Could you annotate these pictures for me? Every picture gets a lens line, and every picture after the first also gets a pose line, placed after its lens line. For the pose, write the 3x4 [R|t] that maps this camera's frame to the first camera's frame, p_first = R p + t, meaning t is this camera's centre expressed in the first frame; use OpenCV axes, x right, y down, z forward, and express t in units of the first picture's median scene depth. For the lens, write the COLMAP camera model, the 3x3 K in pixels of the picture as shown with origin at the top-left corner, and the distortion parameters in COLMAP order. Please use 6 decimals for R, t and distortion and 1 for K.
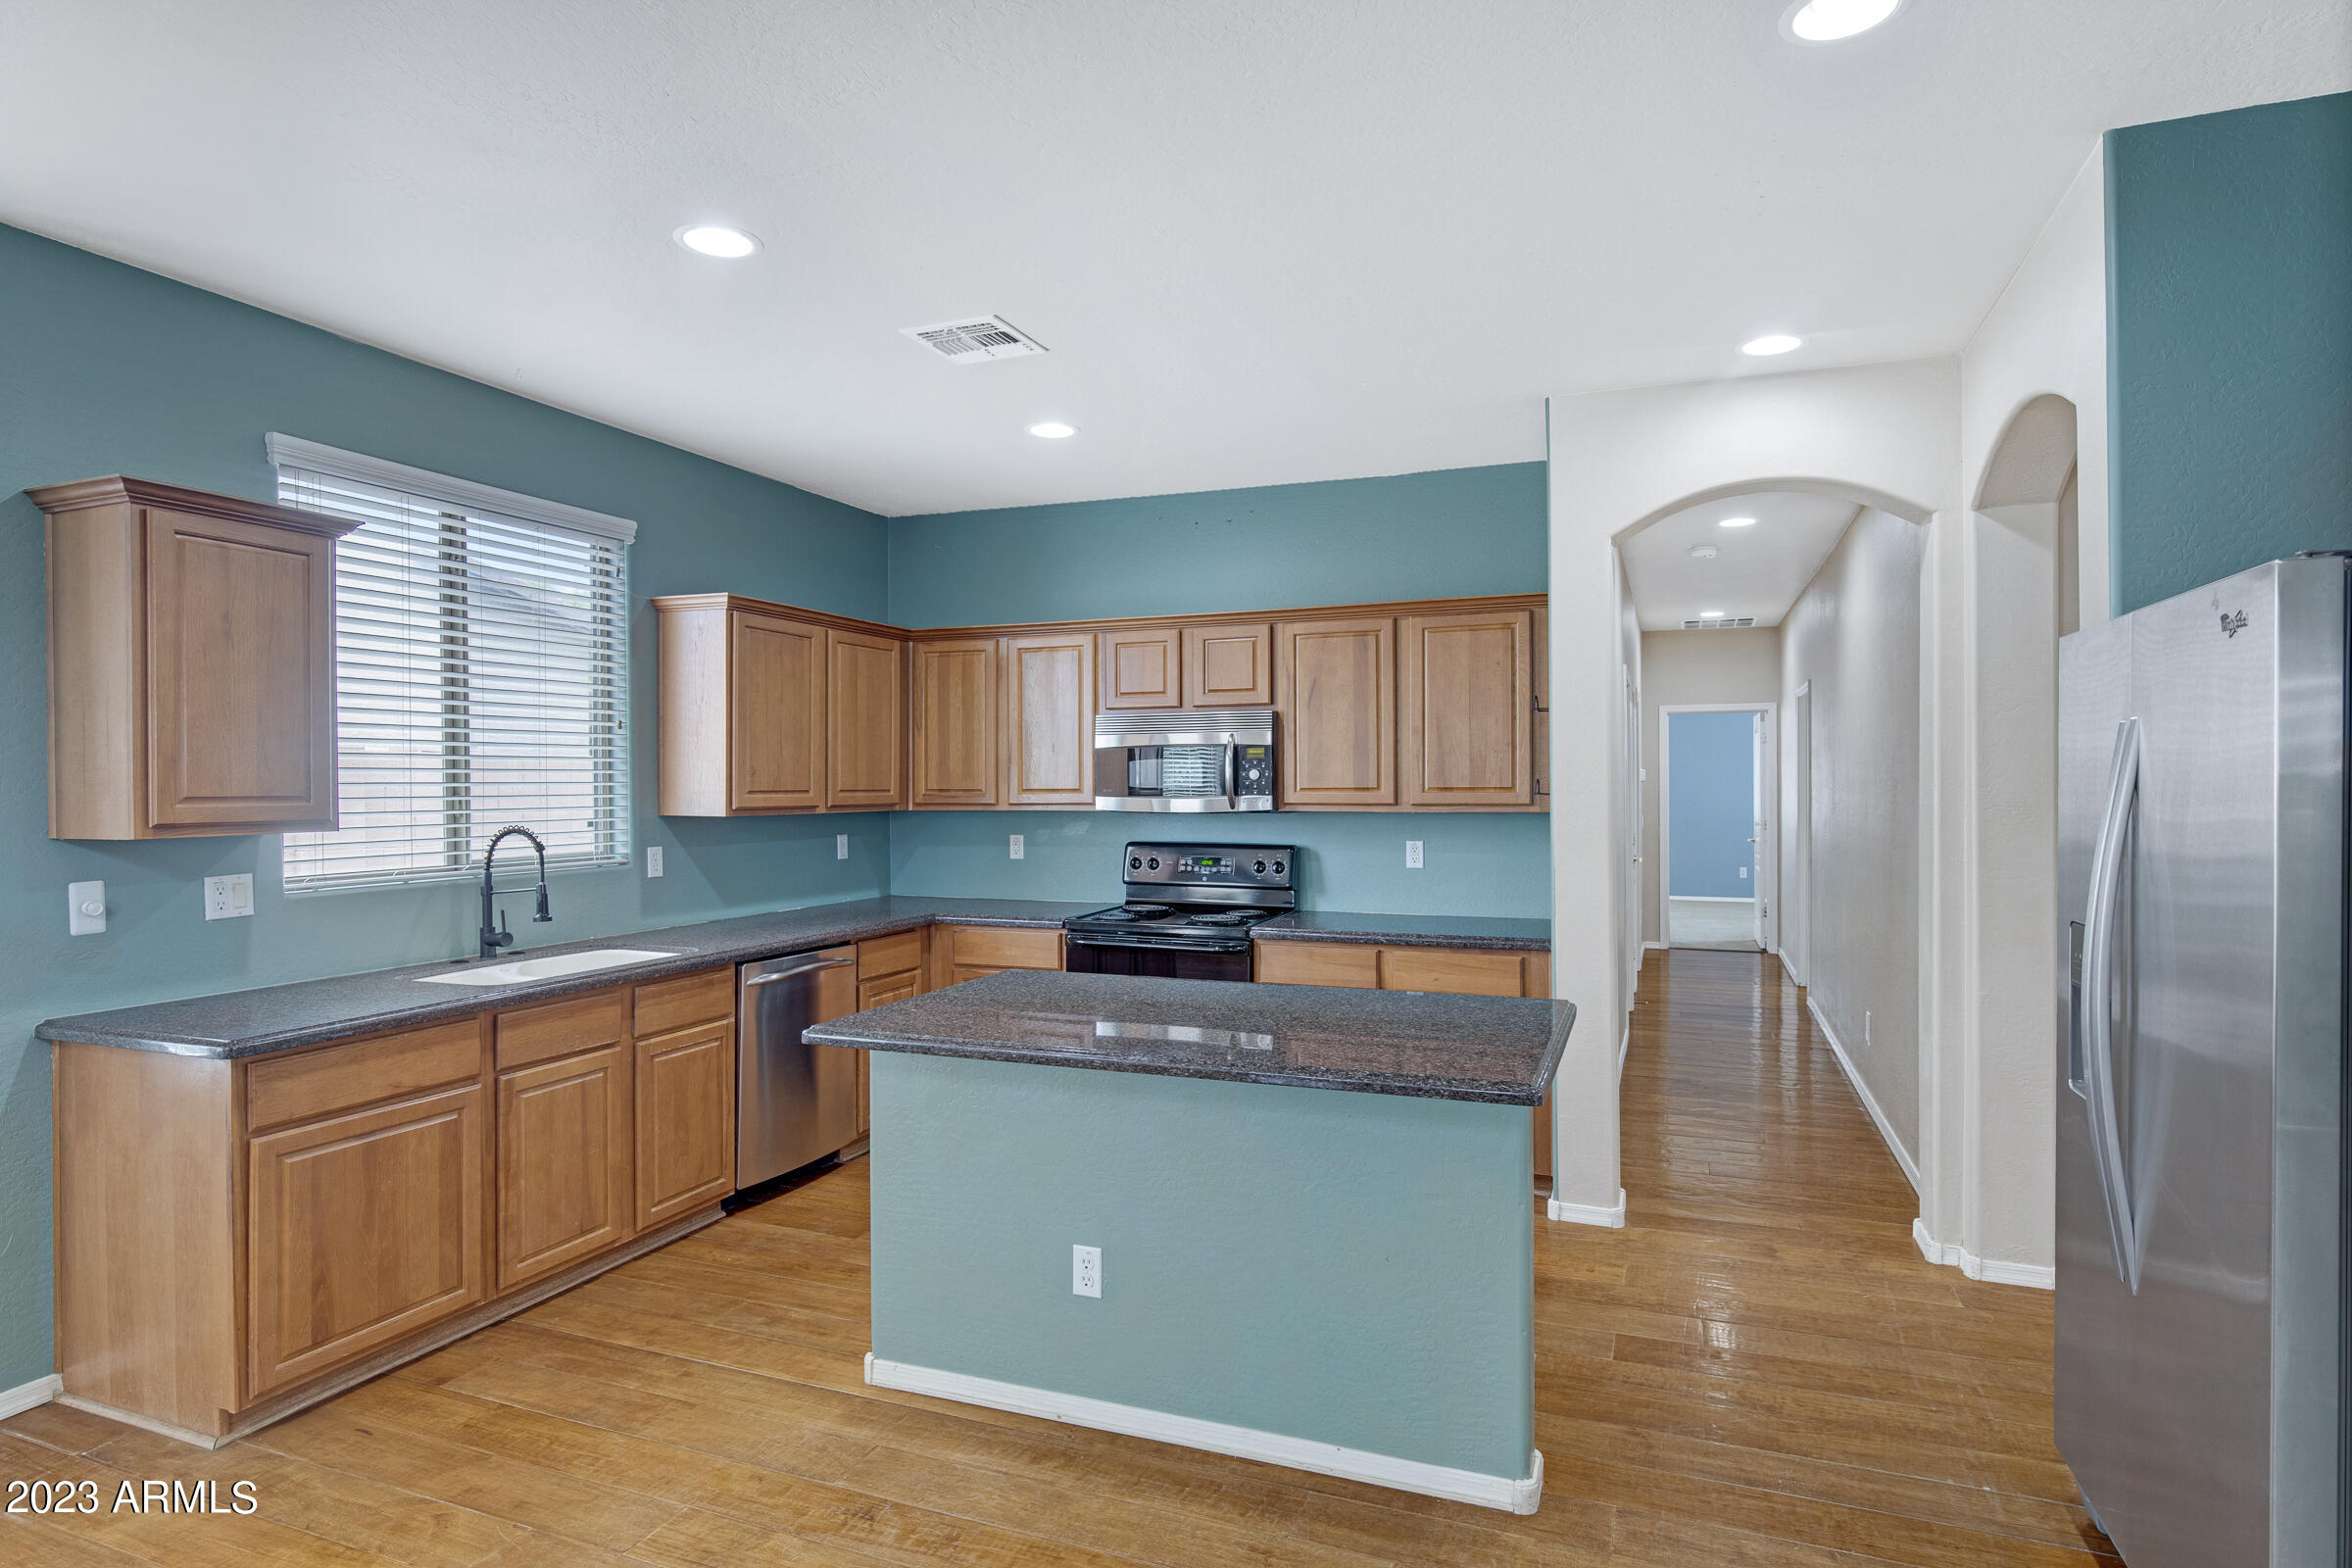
lens RADIAL K [[1245.1, 0, 1171.1], [0, 1245.1, 787.1], [0, 0, 1]] dist [-0.001400, -0.000096]
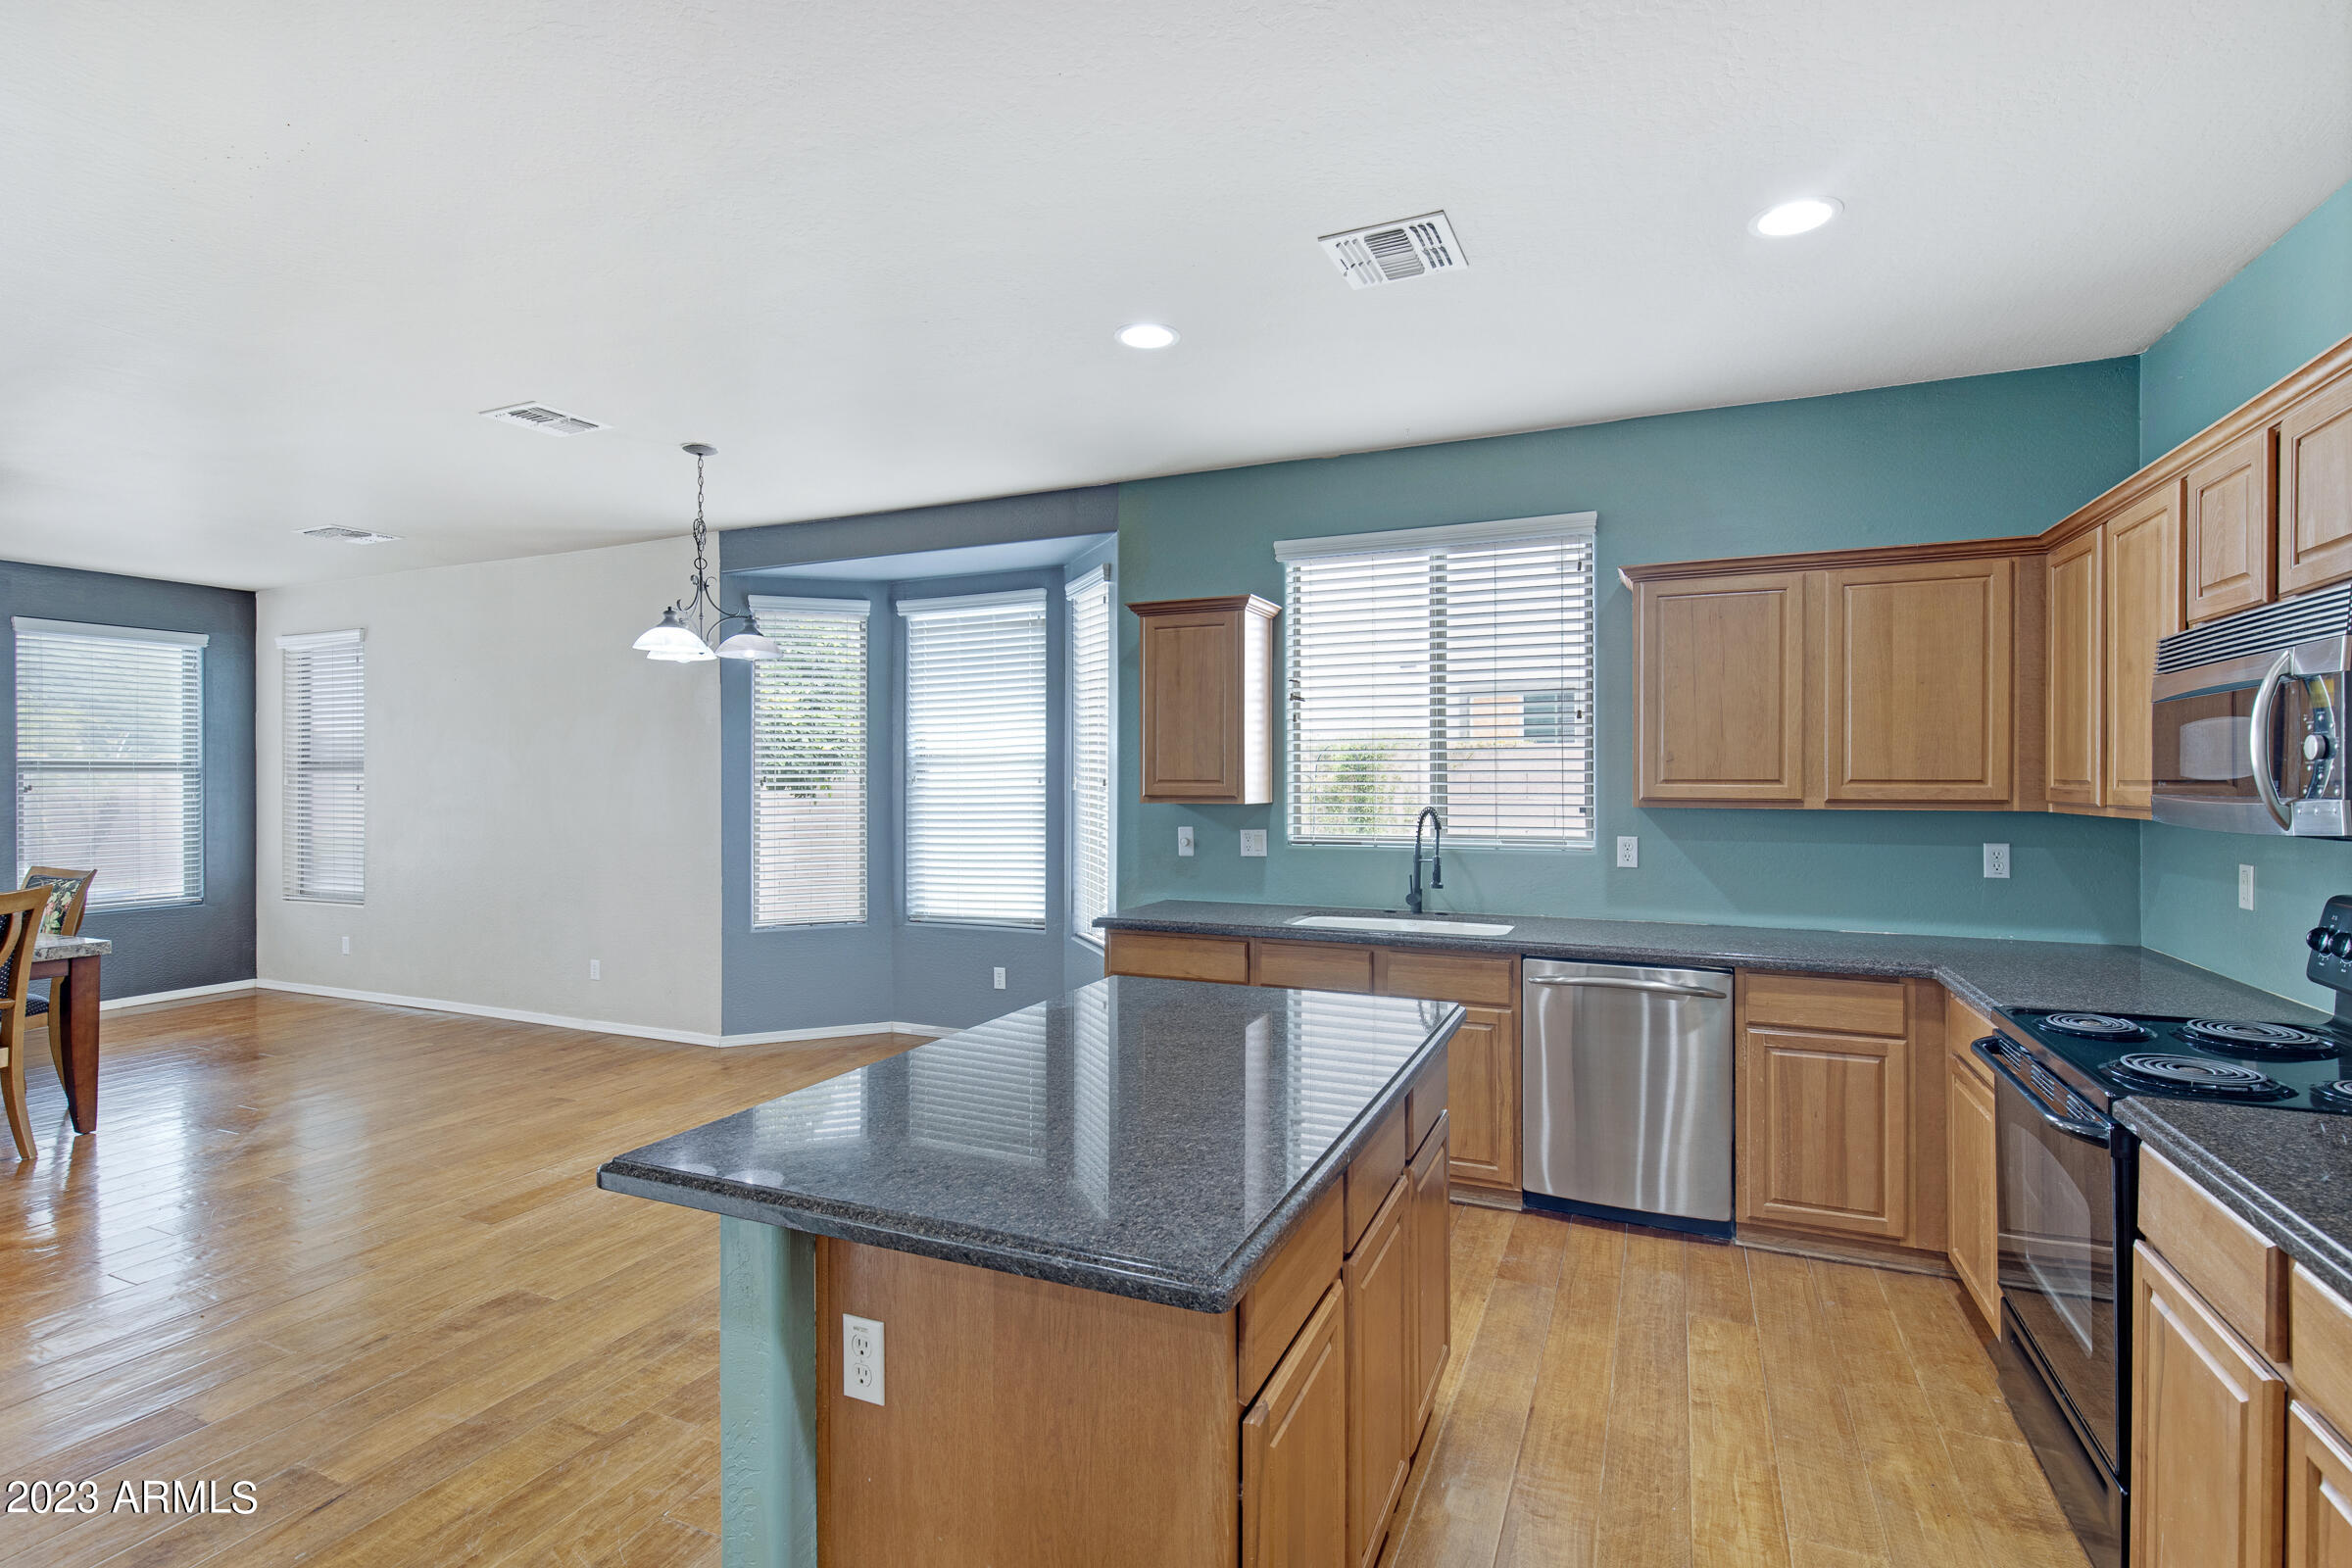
lens RADIAL K [[1105.9, 0, 1168.2], [0, 1105.9, 777.7], [0, 0, 1]] dist [0.003357, 0.000308]
pose [[-0.043992, 0.006551, -0.999010, 0.460363], [-0.001785, 0.999976, 0.006636, -0.002842], [0.999030, 0.002075, -0.043979, 0.665032]]
